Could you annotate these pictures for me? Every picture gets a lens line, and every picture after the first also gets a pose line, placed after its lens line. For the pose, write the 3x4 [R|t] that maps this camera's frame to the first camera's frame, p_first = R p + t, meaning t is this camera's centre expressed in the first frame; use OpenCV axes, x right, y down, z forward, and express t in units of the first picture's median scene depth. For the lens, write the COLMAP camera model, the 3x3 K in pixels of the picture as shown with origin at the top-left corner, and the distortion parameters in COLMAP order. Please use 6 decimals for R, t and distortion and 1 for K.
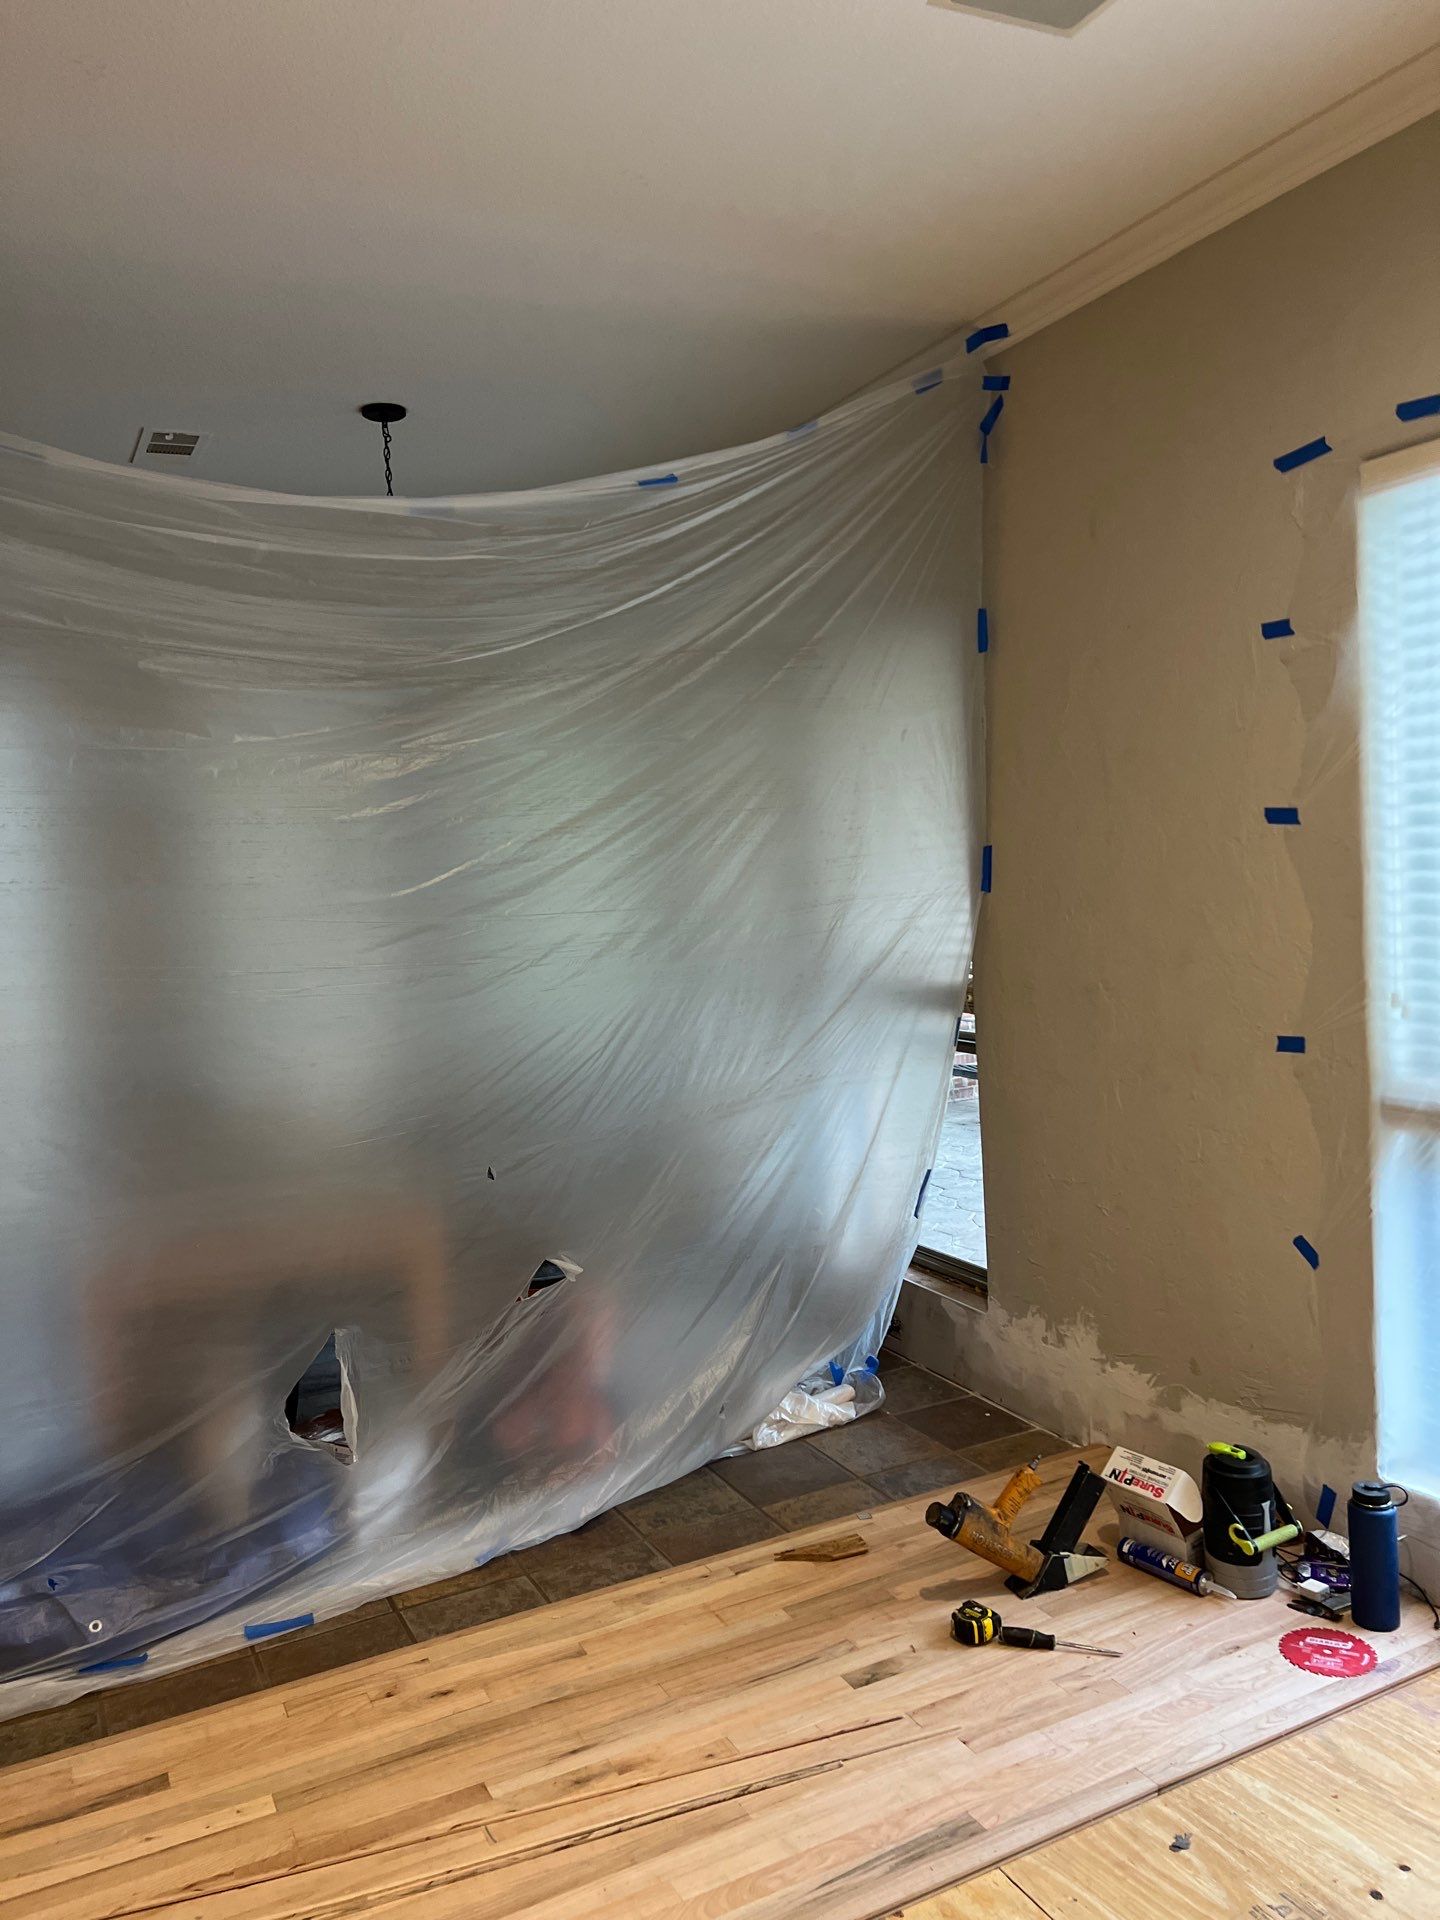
lens RADIAL K [[1444.2, 0, 703.5], [0, 1444.2, 963.6], [0, 0, 1]] dist [0.044637, -0.055858]
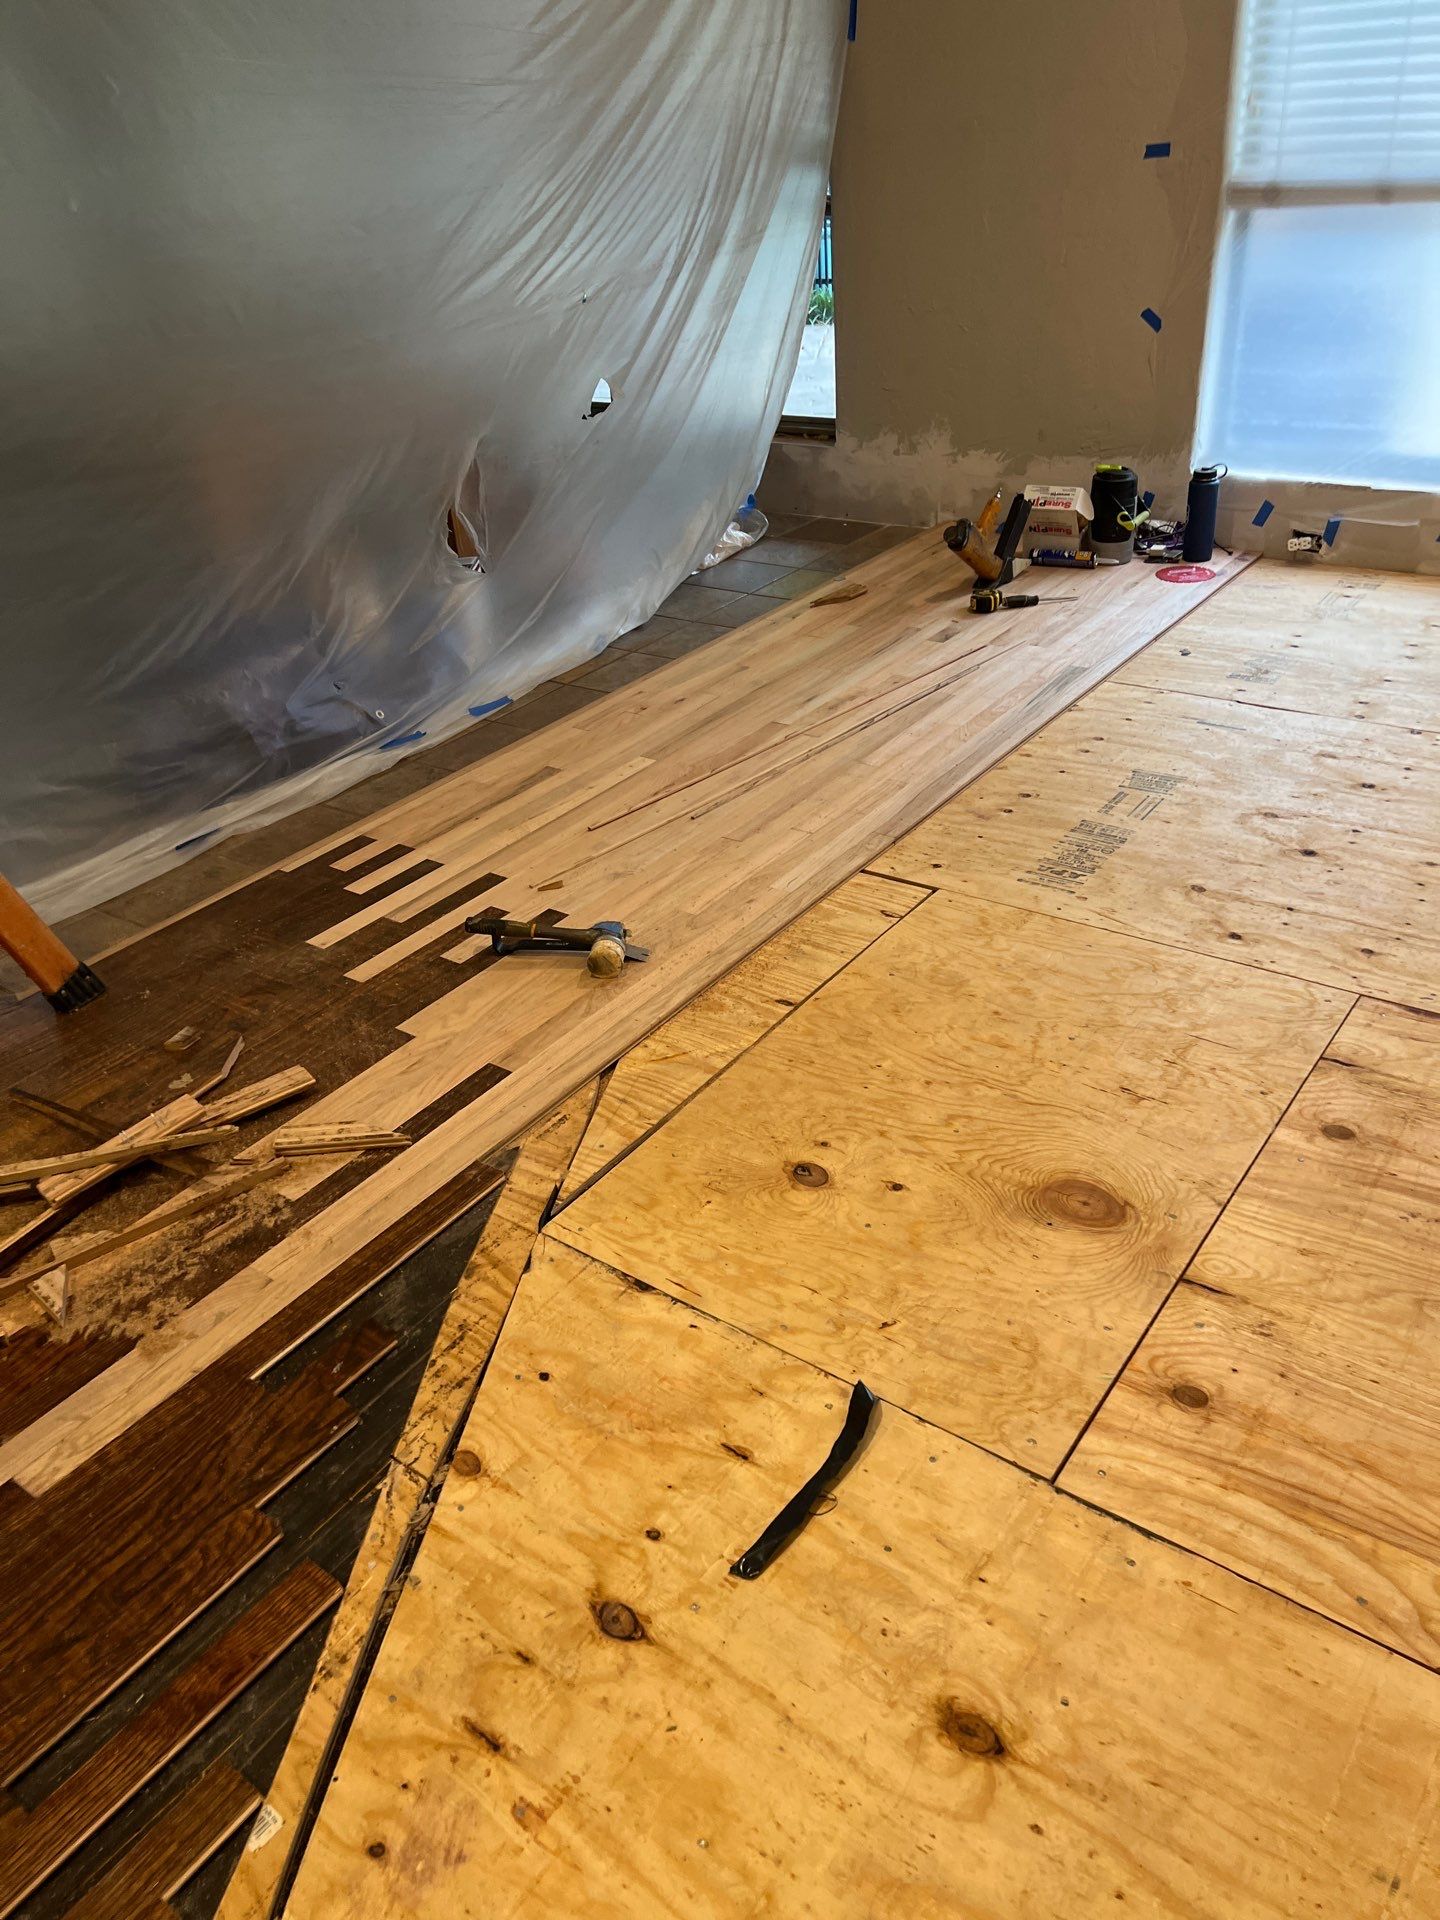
lens RADIAL K [[1444.2, 0, 725.5], [0, 1444.2, 987.6], [0, 0, 1]] dist [0.044637, -0.055858]
pose [[0.886557, -0.246602, 0.391412, -0.723881], [0.048953, 0.891336, 0.450692, 0.128789], [-0.460022, -0.380403, 0.802293, -0.208607]]
